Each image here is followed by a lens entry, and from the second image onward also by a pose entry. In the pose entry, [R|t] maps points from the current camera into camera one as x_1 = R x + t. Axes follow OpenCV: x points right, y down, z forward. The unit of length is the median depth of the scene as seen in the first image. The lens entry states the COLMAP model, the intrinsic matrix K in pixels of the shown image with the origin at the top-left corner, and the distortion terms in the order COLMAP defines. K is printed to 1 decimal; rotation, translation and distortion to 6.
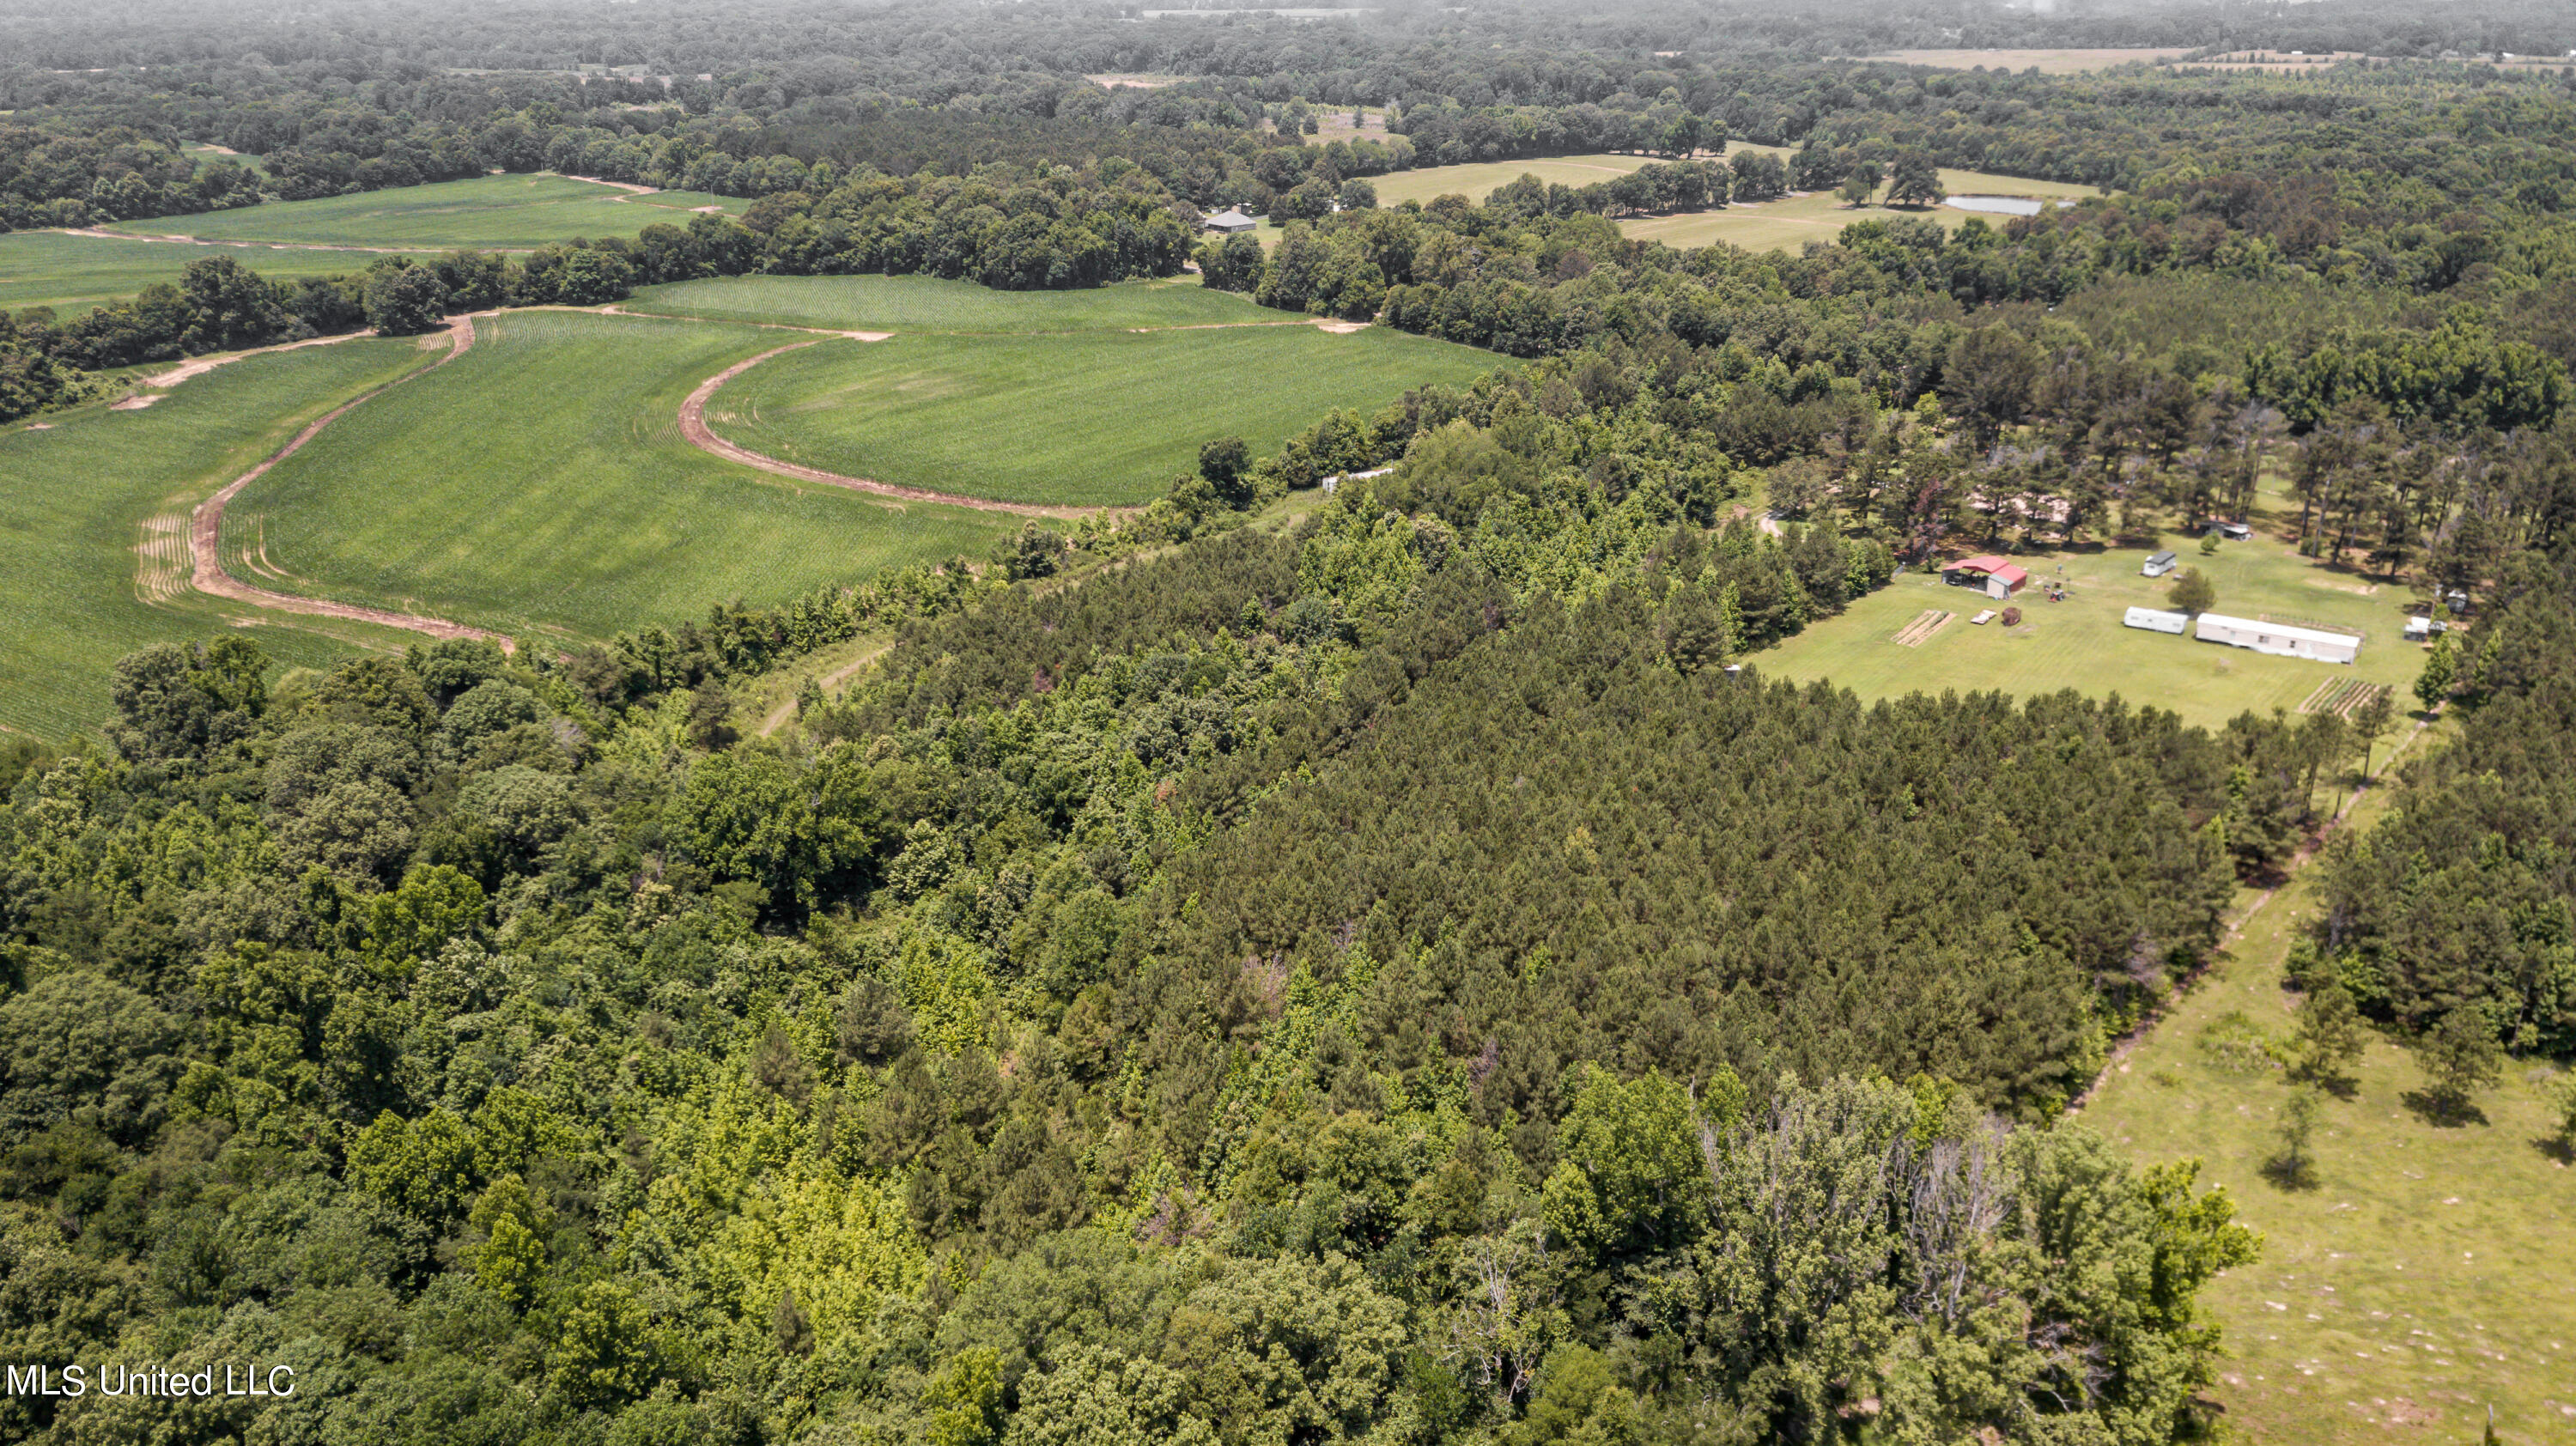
lens RADIAL K [[1972.5, 0, 1279.3], [0, 1972.5, 729.4], [0, 0, 1]] dist [0.019325, 0.015333]
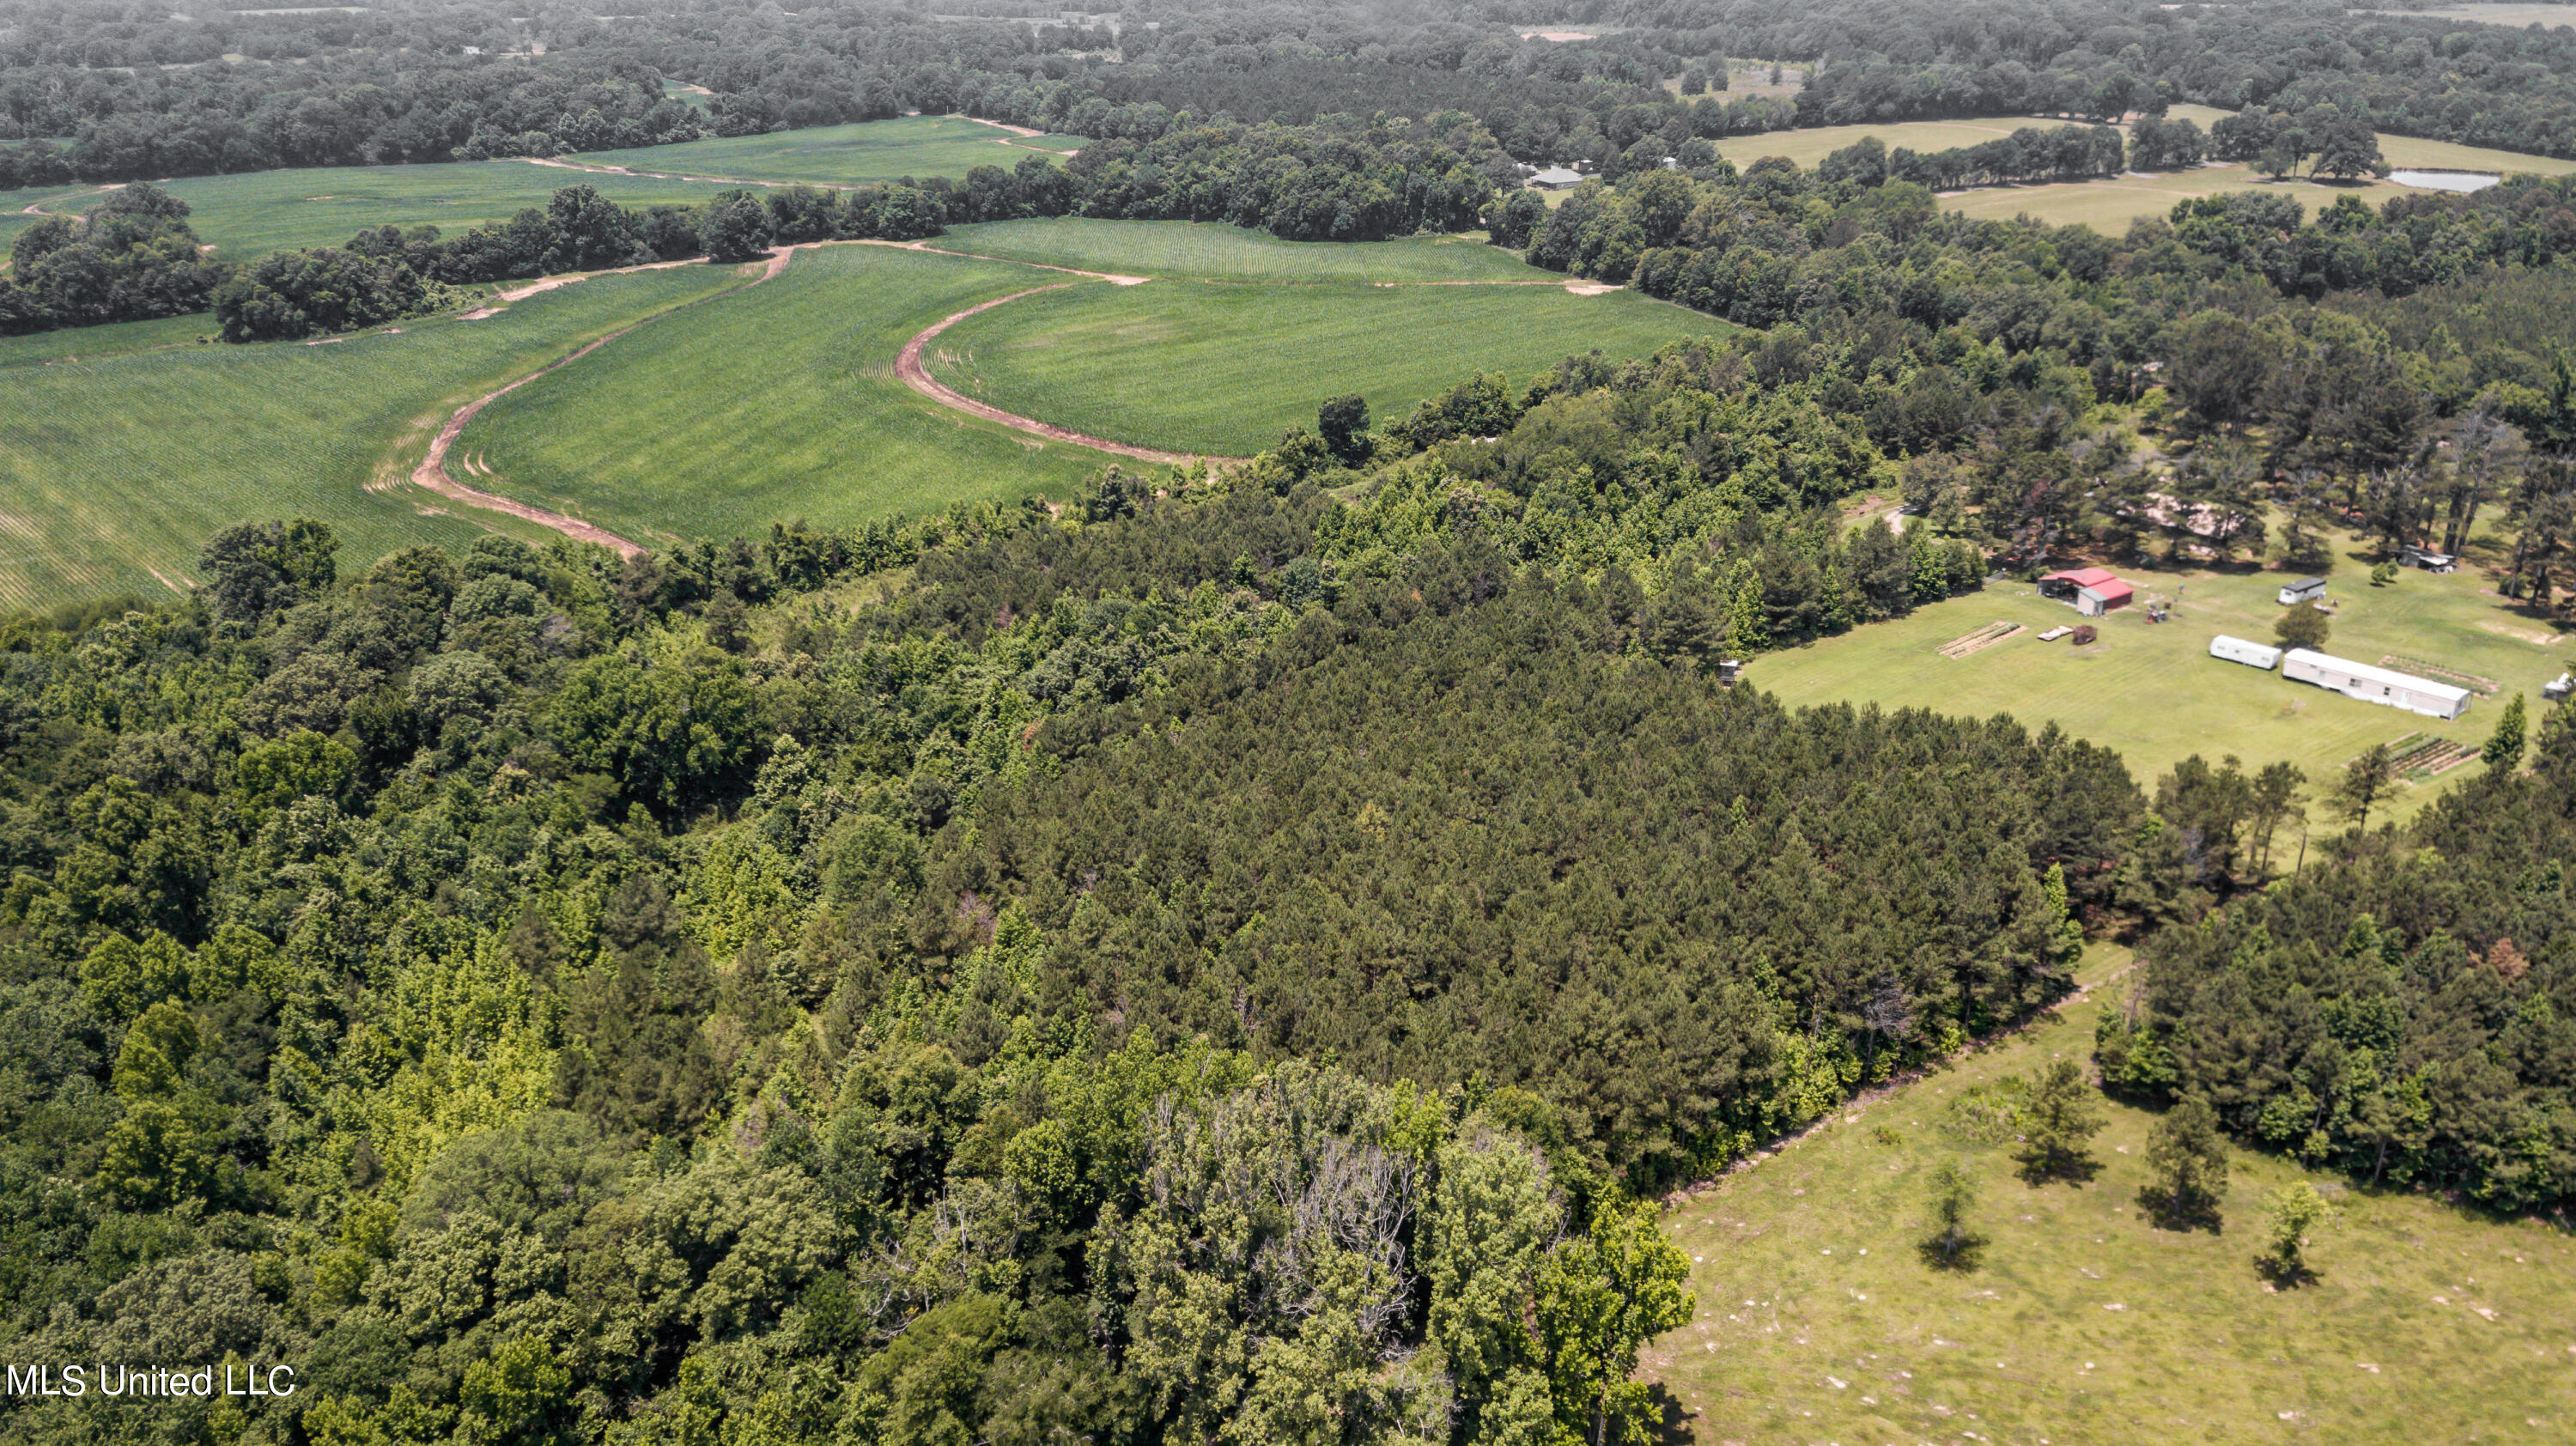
lens RADIAL K [[1972.5, 0, 1279.0], [0, 1972.5, 732.4], [0, 0, 1]] dist [0.019325, 0.015333]
pose [[0.967784, 0.094117, -0.233528, 0.159681], [-0.088554, 0.995483, 0.034218, -0.007465], [0.235694, -0.012436, 0.971748, 0.016802]]
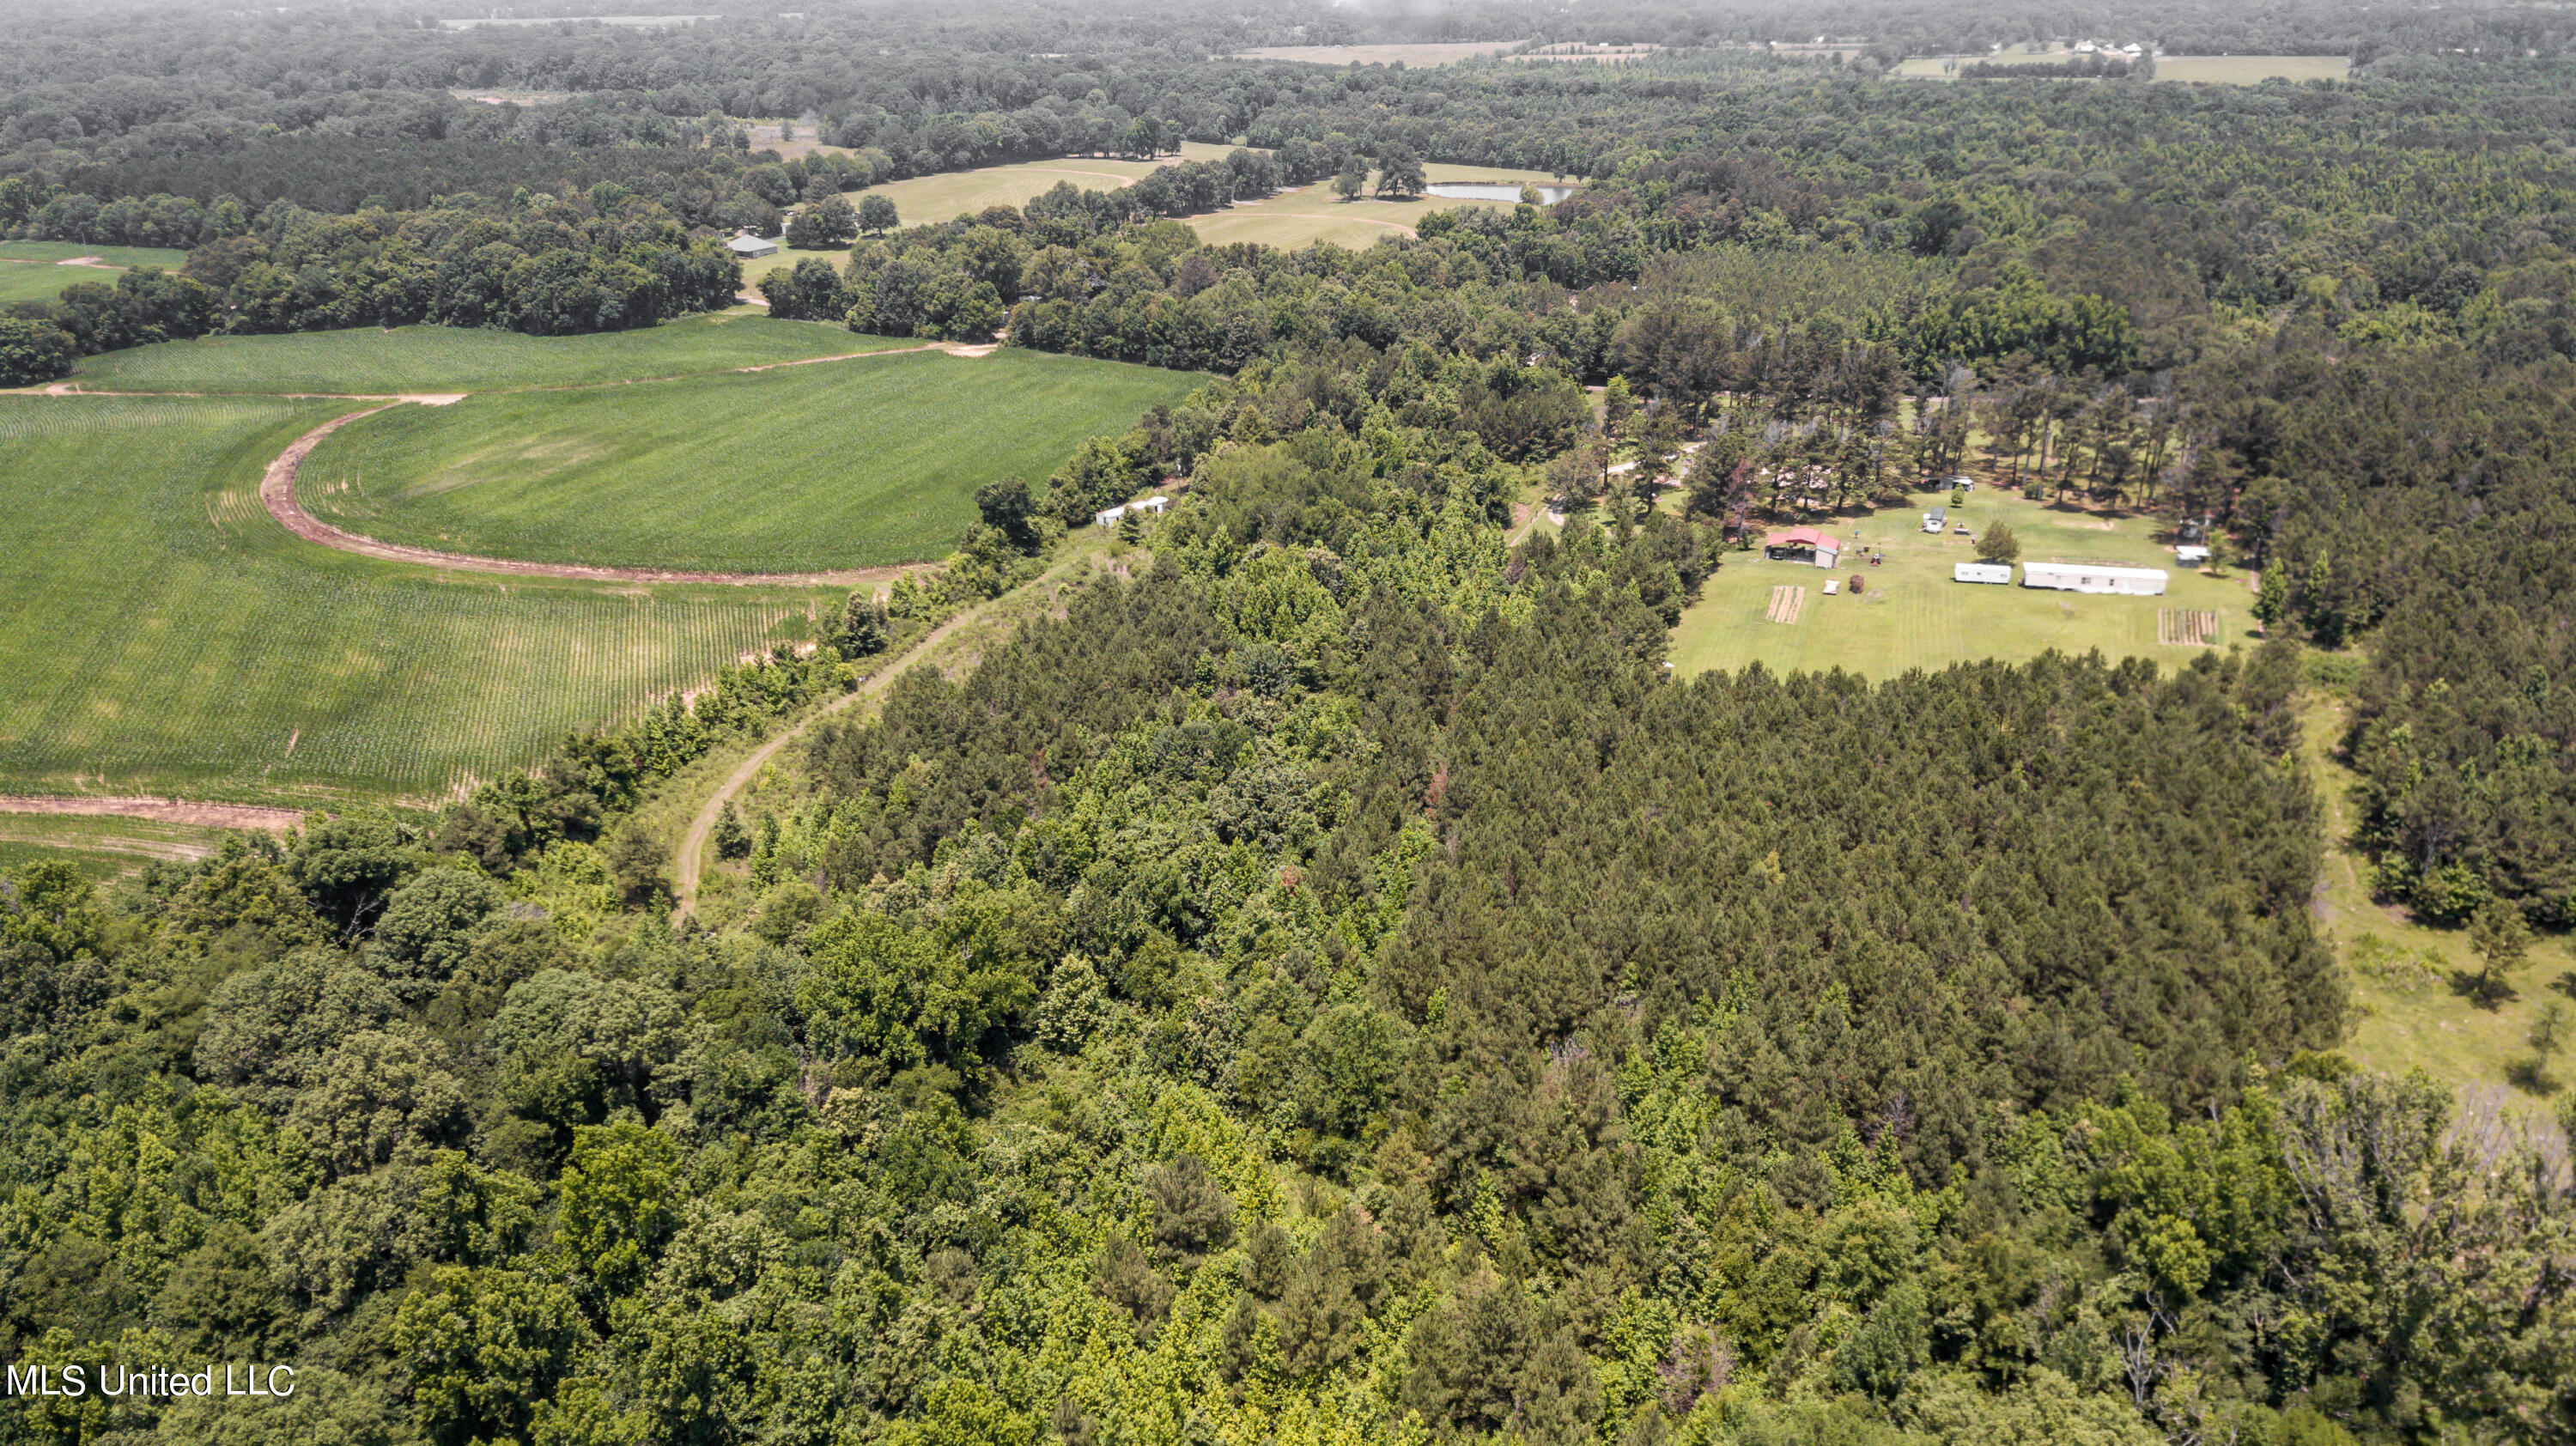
lens RADIAL K [[1972.5, 0, 1279.5], [0, 1972.5, 719.9], [0, 0, 1]] dist [0.019325, 0.015333]
pose [[0.942748, -0.127871, 0.308018, -0.173329], [0.129640, 0.991451, 0.014805, -0.028641], [-0.307278, 0.025974, 0.951265, 0.072910]]
